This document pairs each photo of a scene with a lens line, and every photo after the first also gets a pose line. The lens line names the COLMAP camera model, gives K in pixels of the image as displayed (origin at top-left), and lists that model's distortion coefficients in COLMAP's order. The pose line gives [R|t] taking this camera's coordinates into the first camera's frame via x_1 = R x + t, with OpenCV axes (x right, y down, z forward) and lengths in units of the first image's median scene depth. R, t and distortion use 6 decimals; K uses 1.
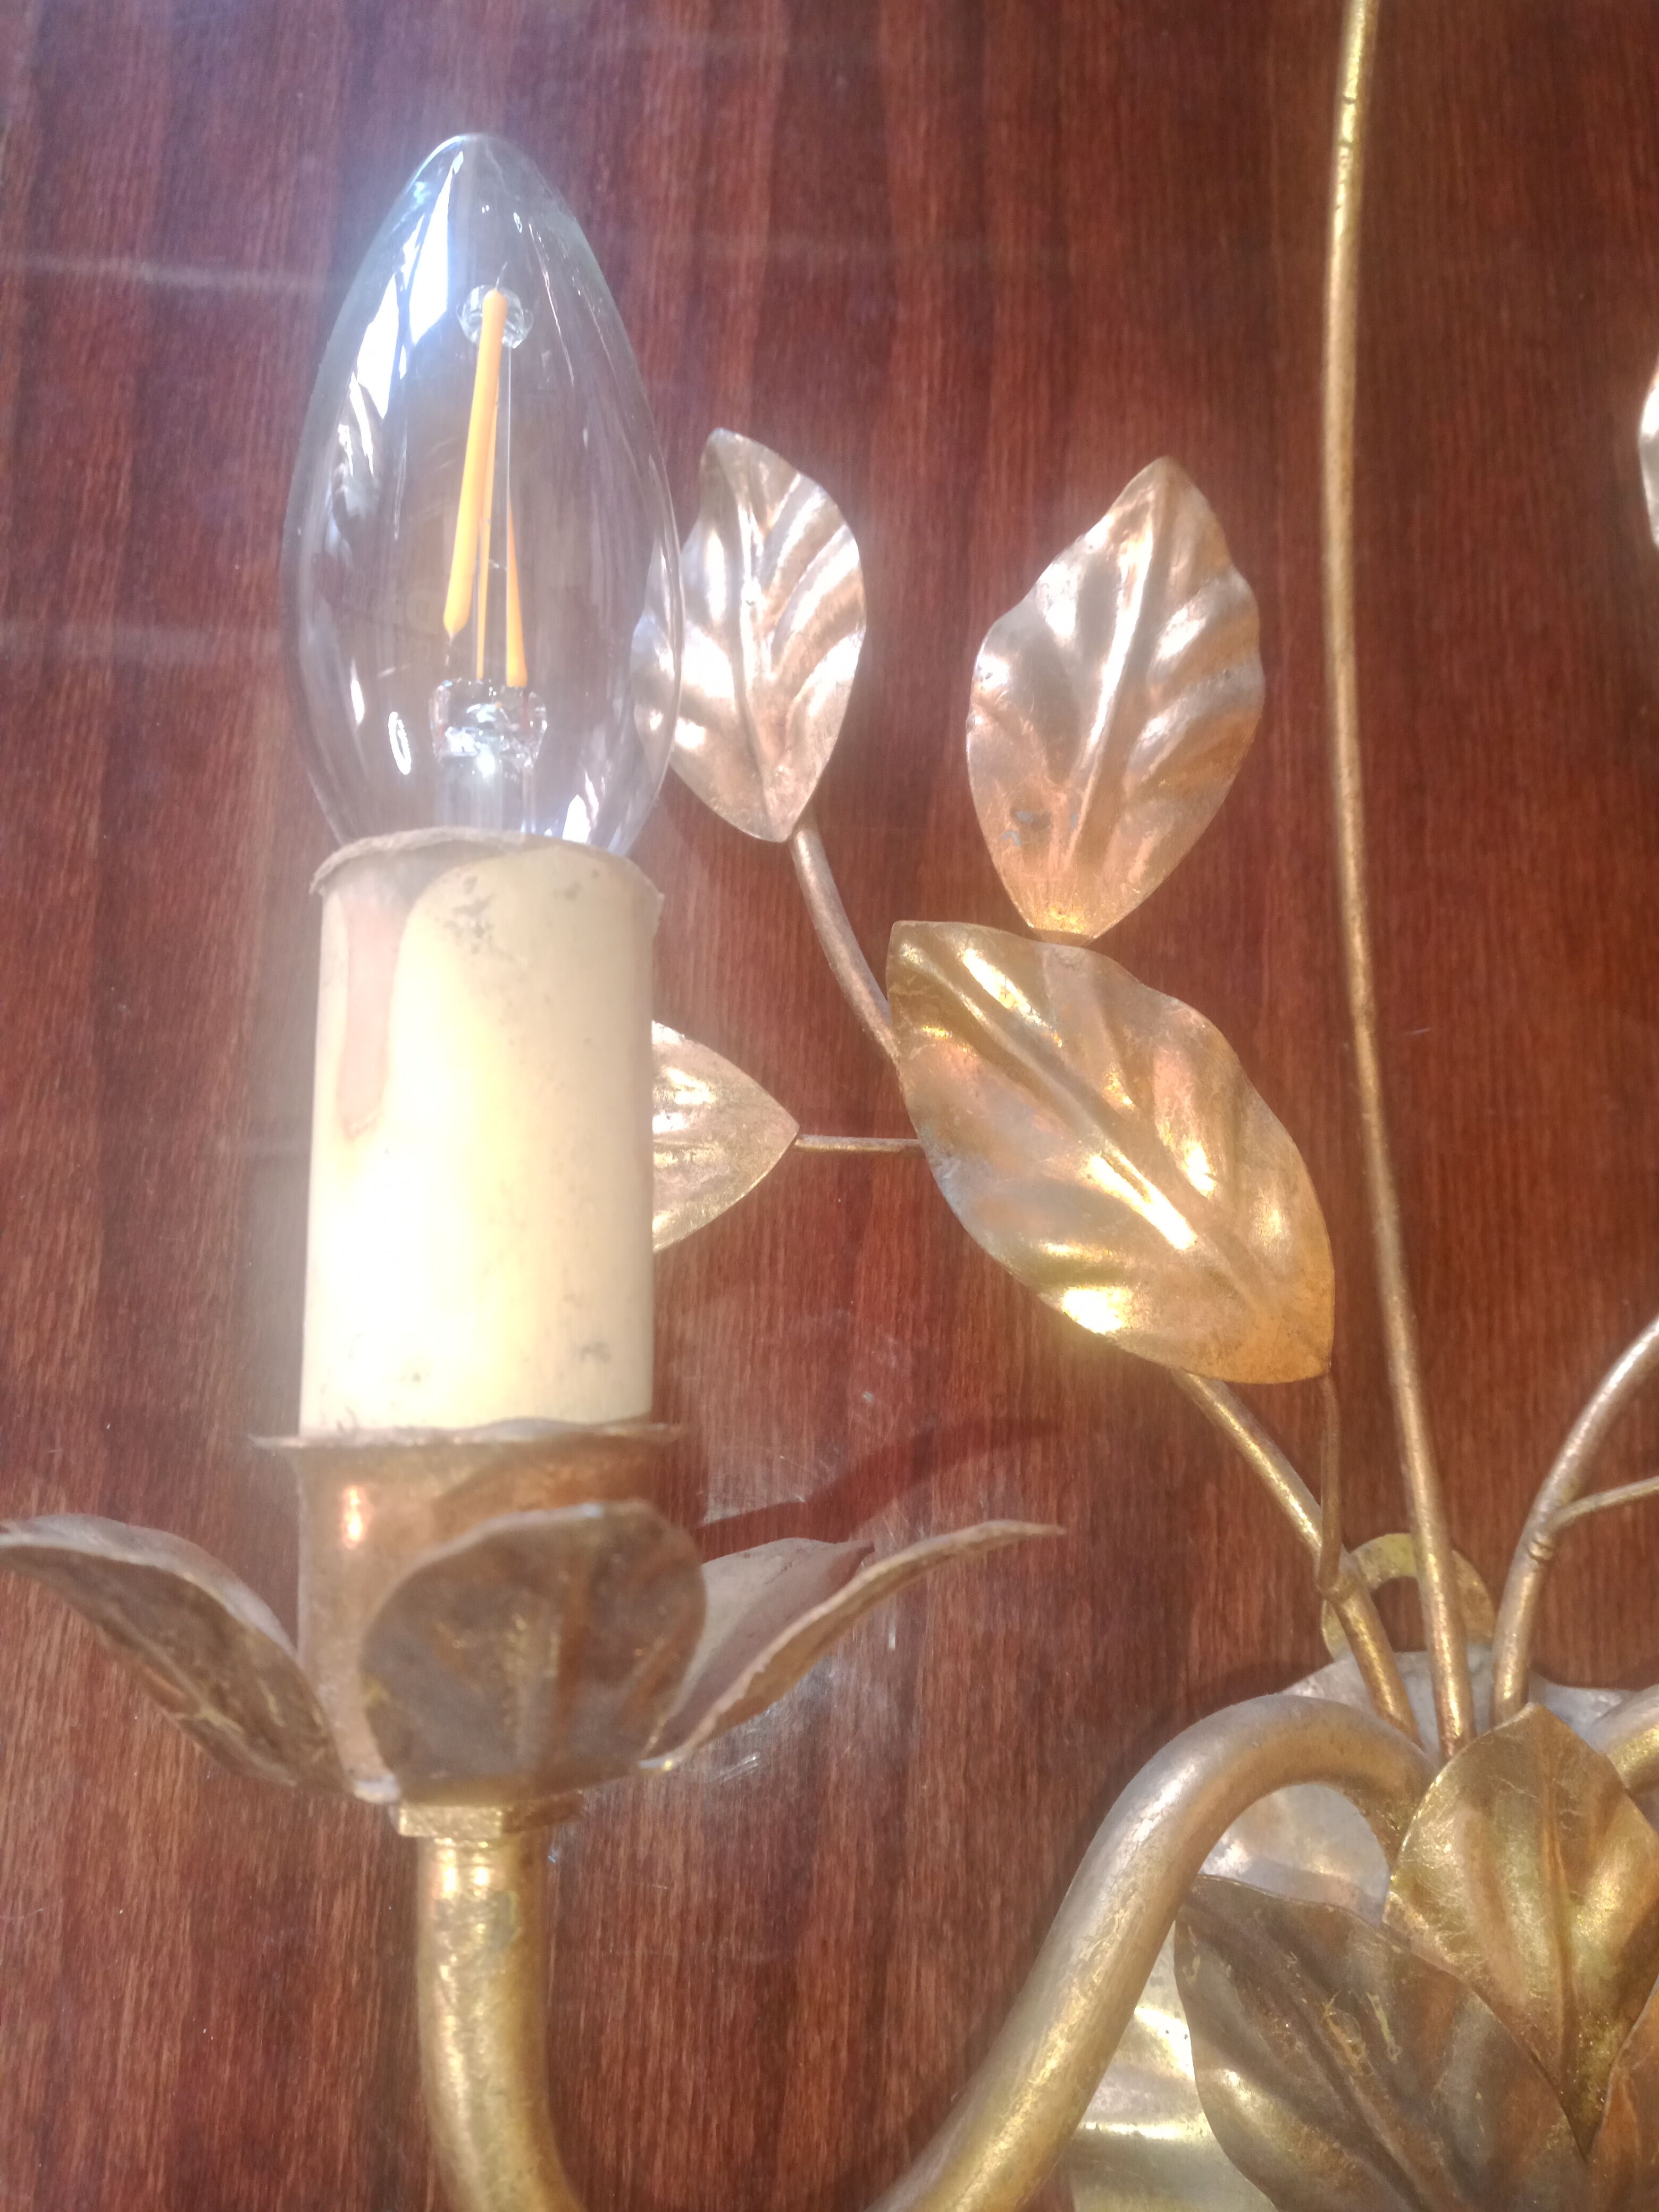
lens RADIAL K [[1734.9, 0, 830.0], [0, 1734.9, 1114.7], [0, 0, 1]] dist [0.010210, -0.041478]
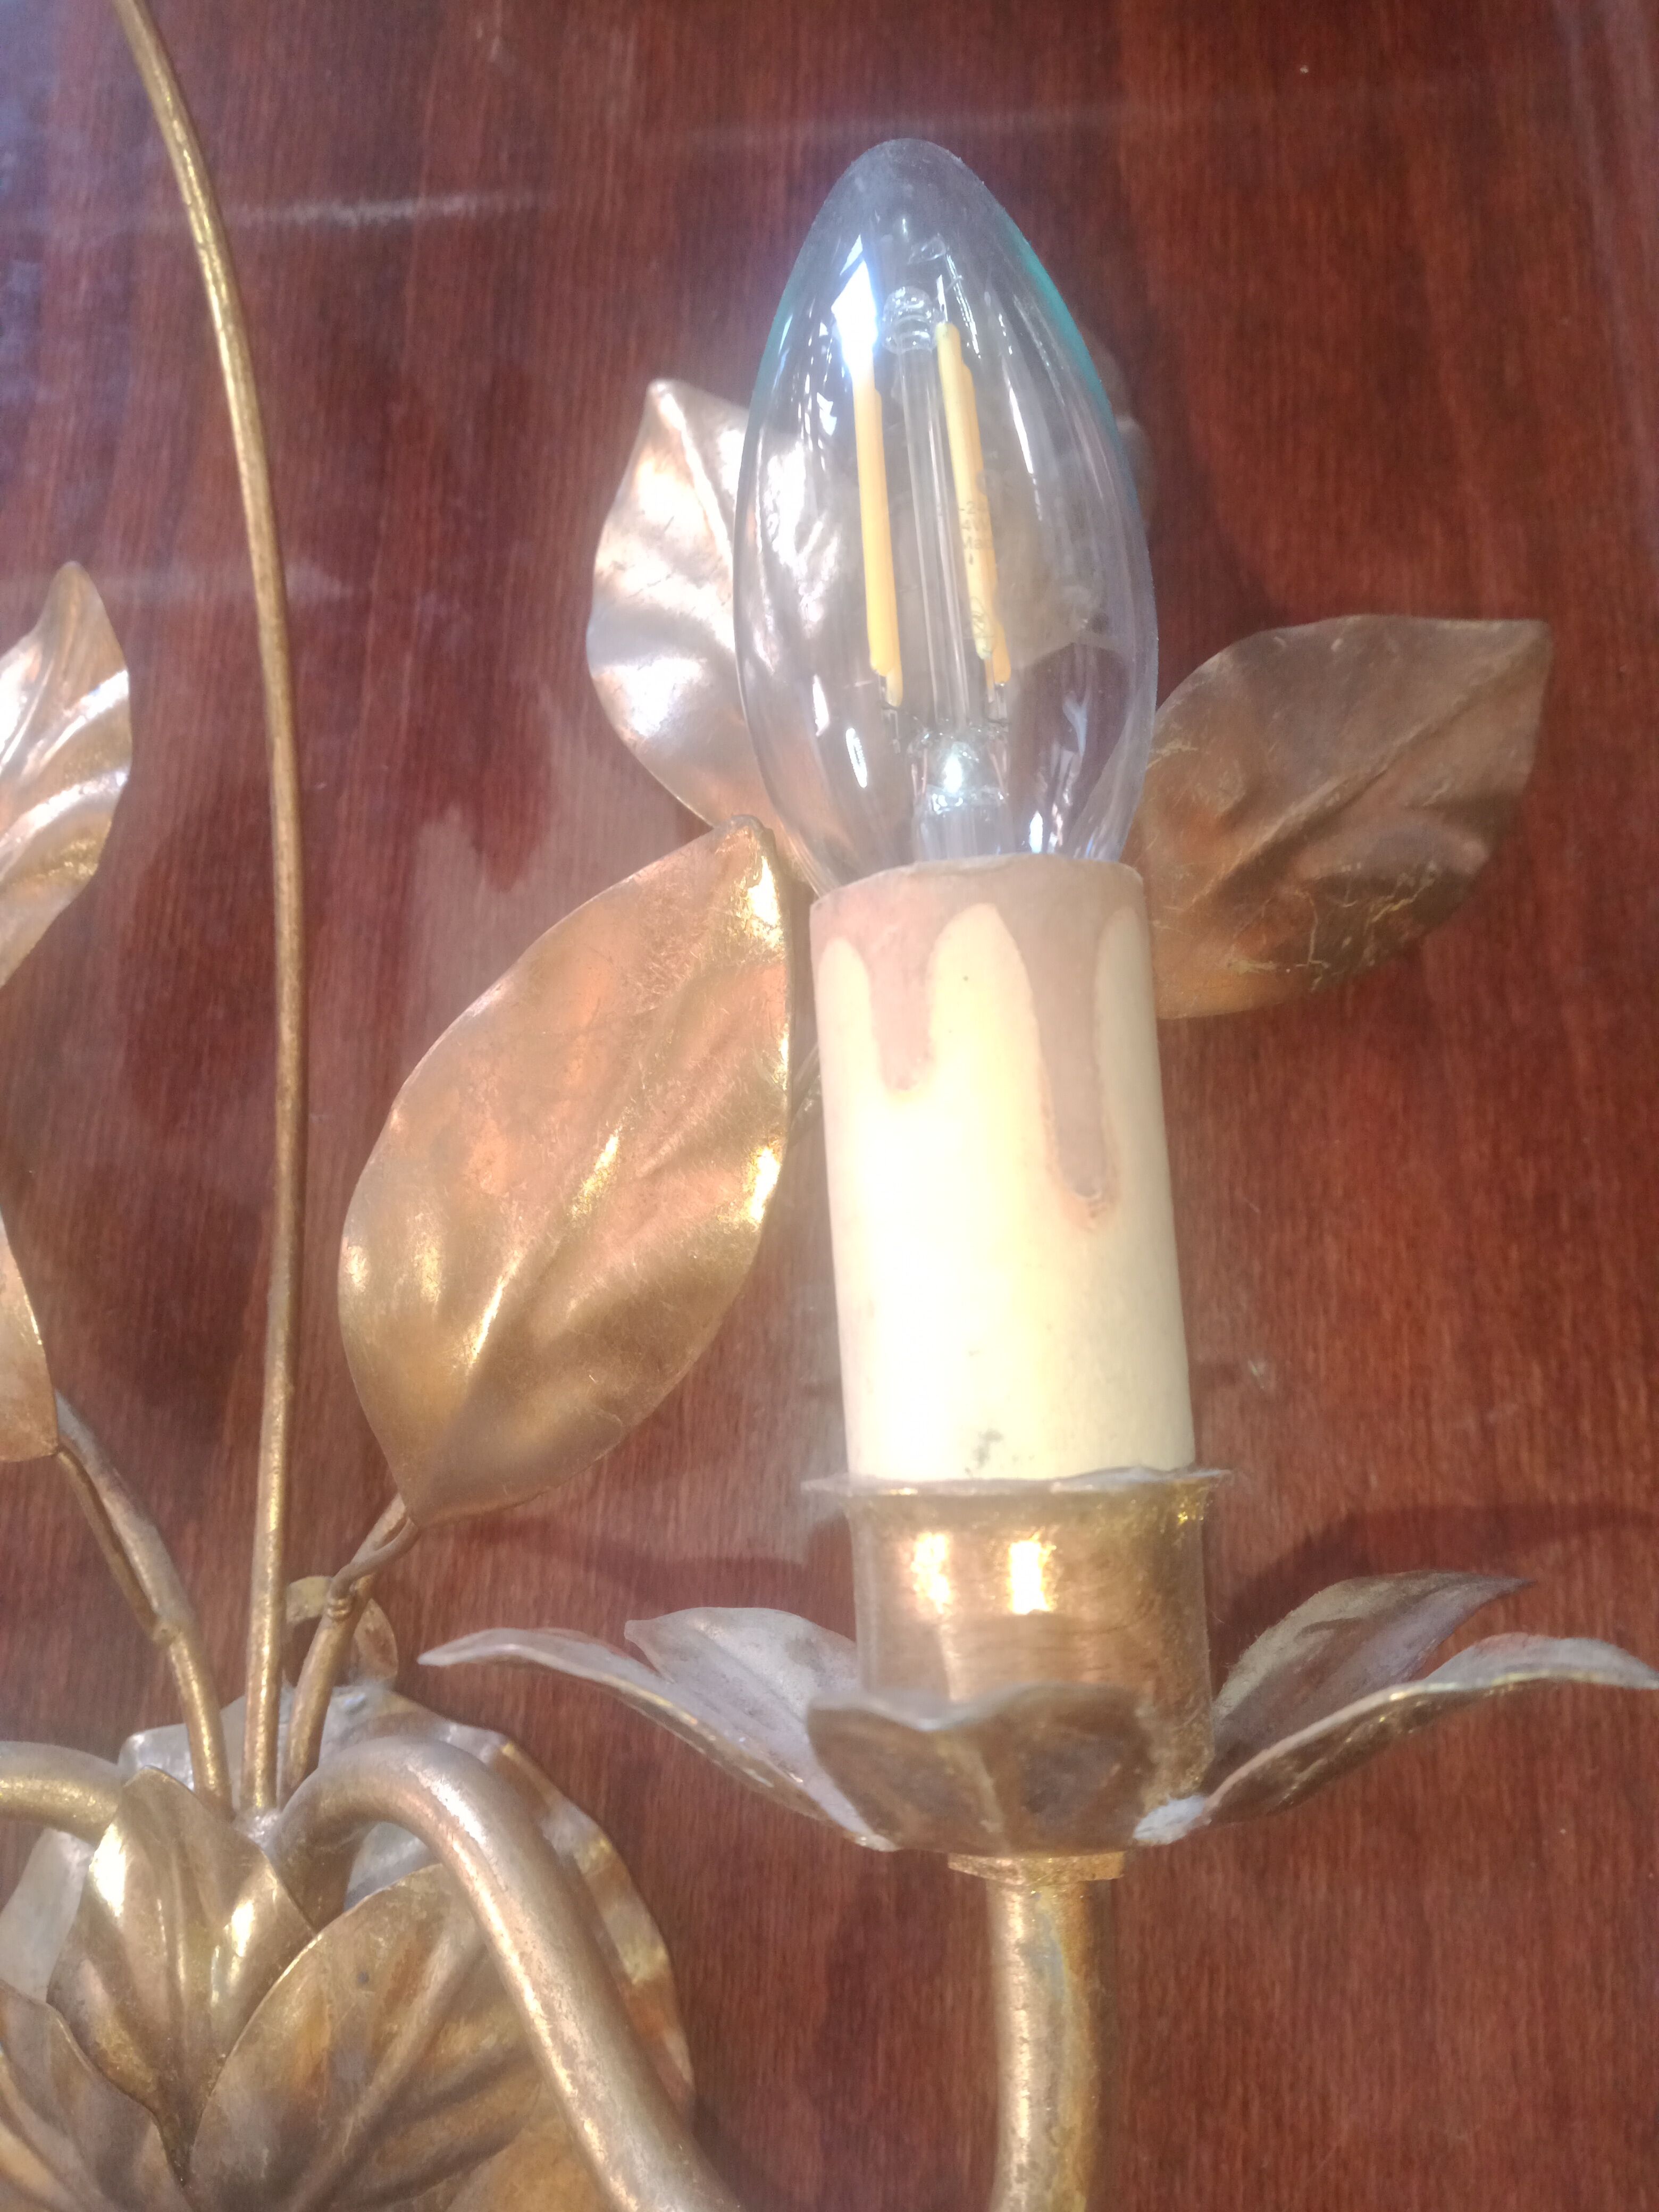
lens RADIAL K [[1767.3, 0, 806.5], [0, 1767.3, 1099.3], [0, 0, 1]] dist [0.010103, -0.043090]
pose [[0.990686, -0.012813, -0.135565, 0.771359], [0.021271, 0.997903, 0.061134, -0.111532], [0.134498, -0.063448, 0.988881, -0.019308]]
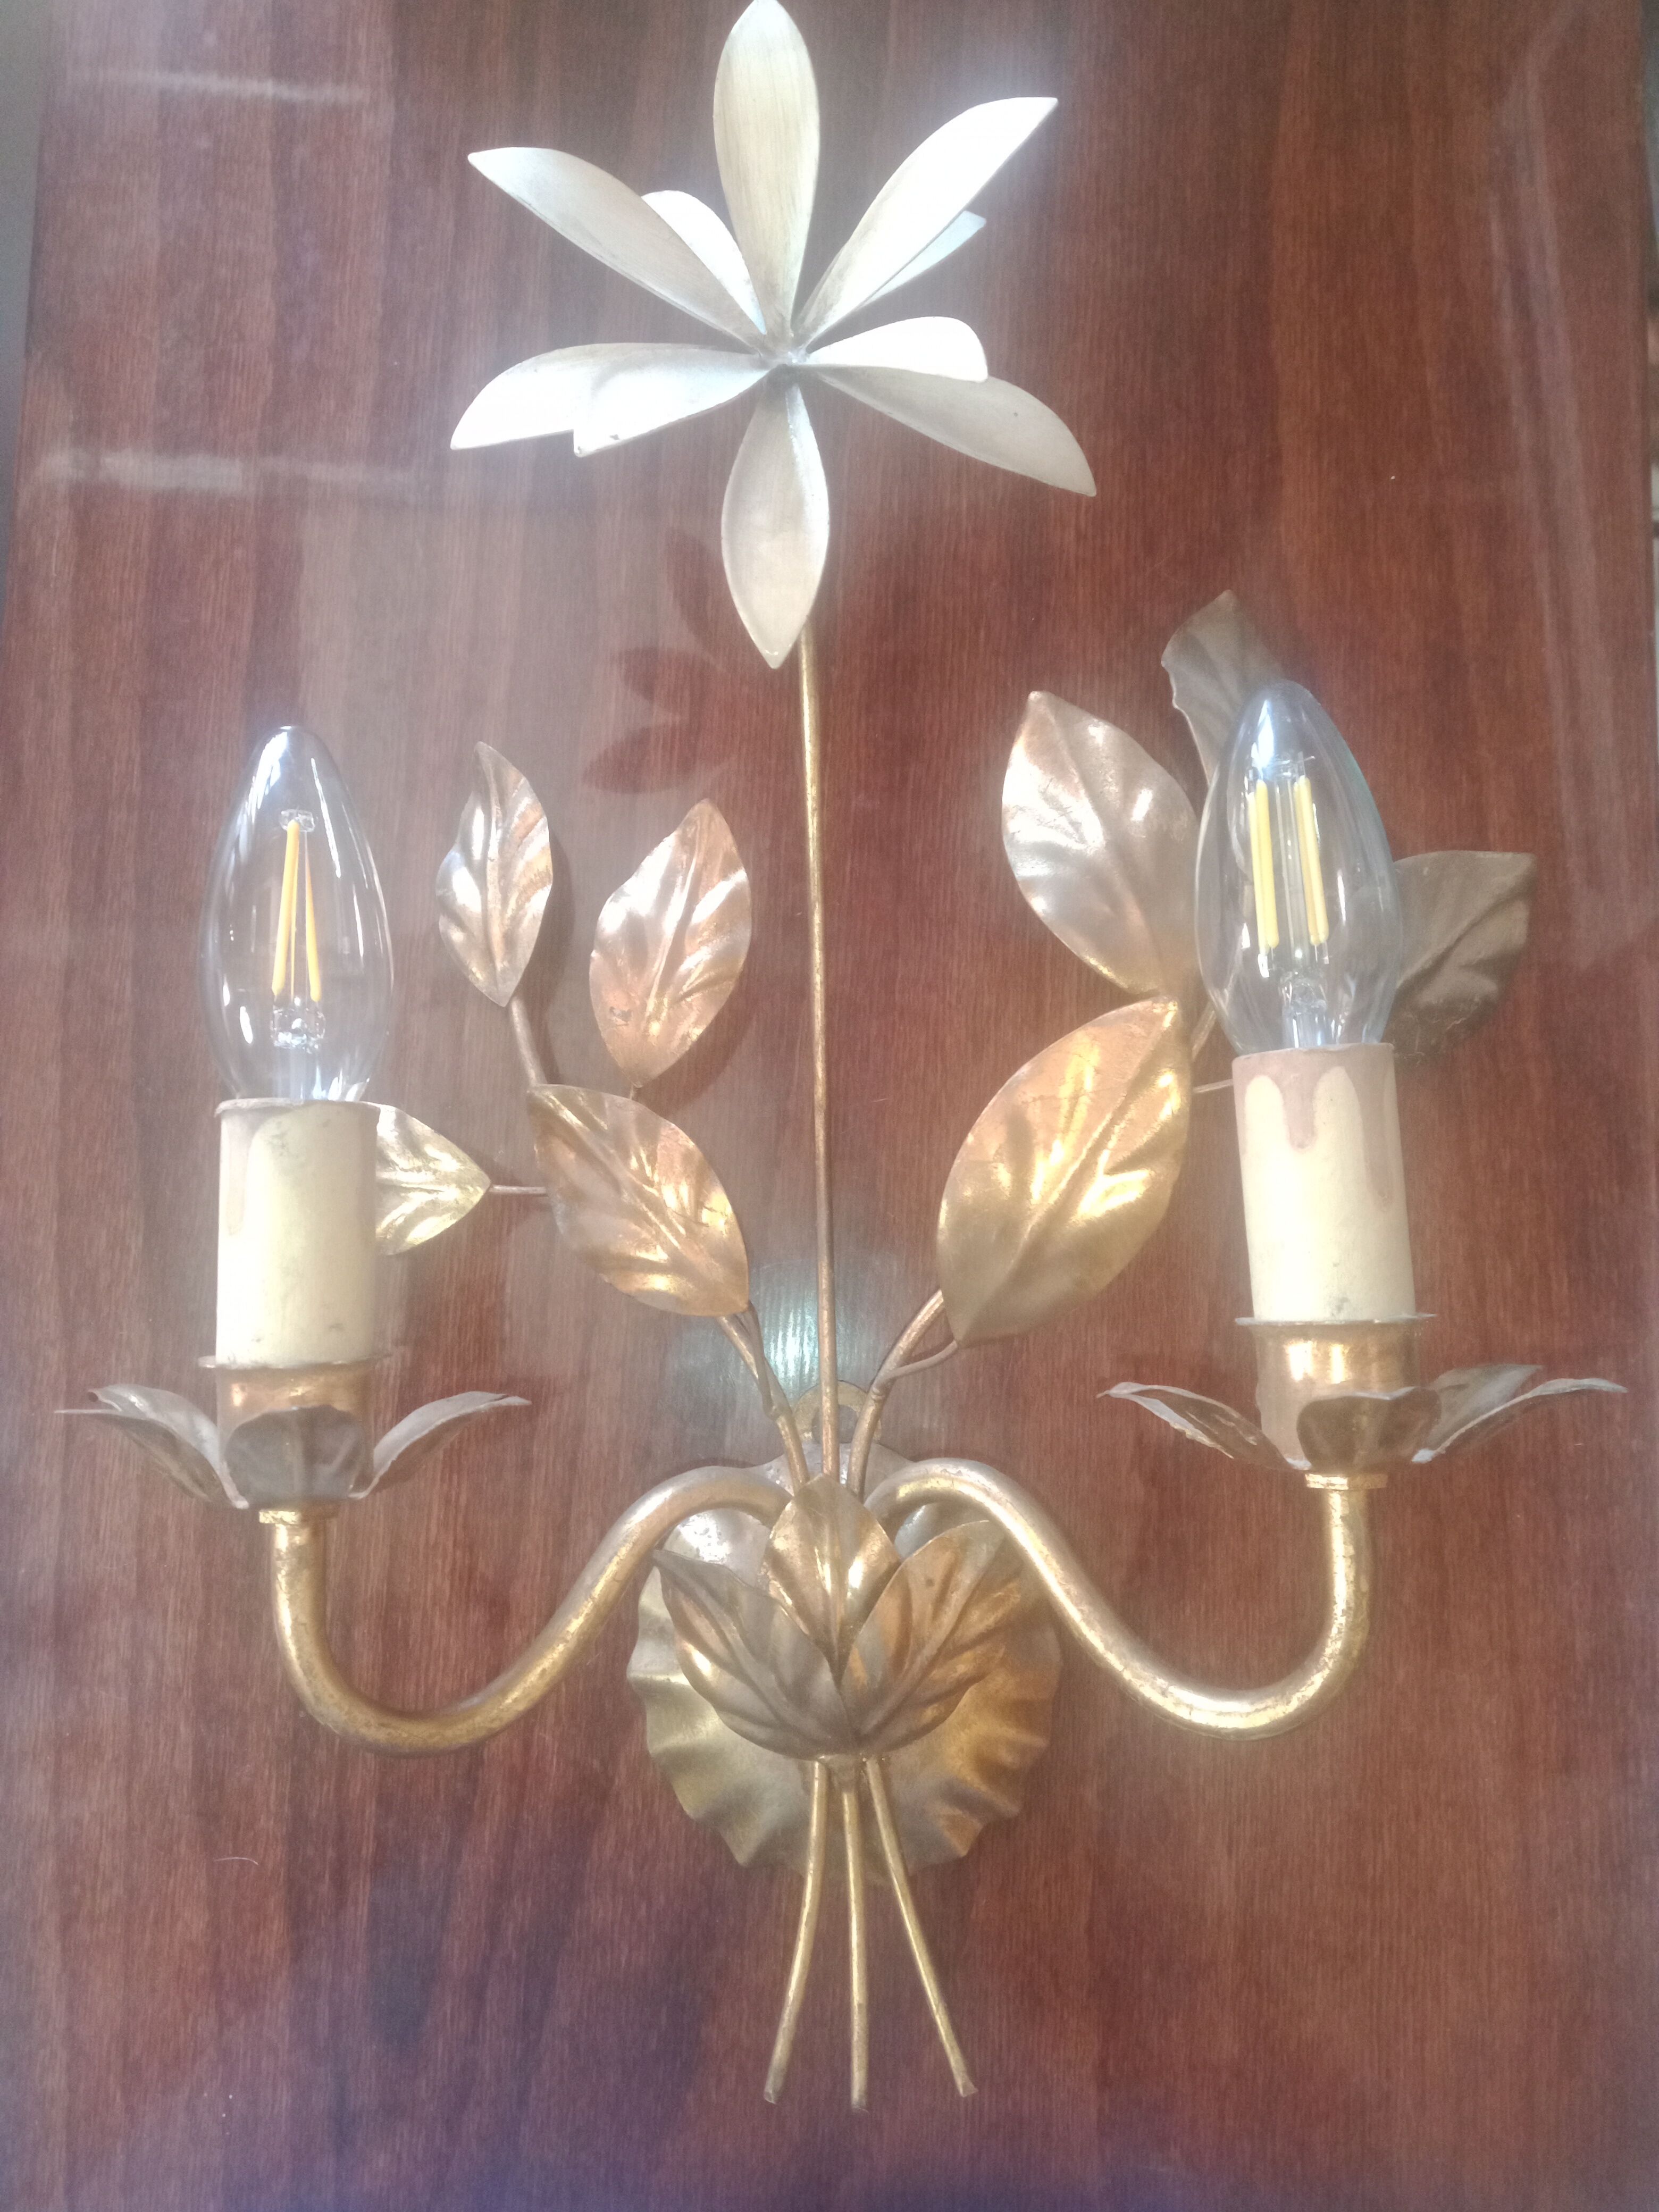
lens RADIAL K [[1683.6, 0, 829.5], [0, 1683.6, 1106.0], [0, 0, 1]] dist [0.084746, -0.192760]
pose [[0.999093, 0.005956, -0.042170, 0.395133], [-0.000573, 0.991963, 0.126526, -0.283632], [0.042585, -0.126387, 0.991067, -0.763576]]
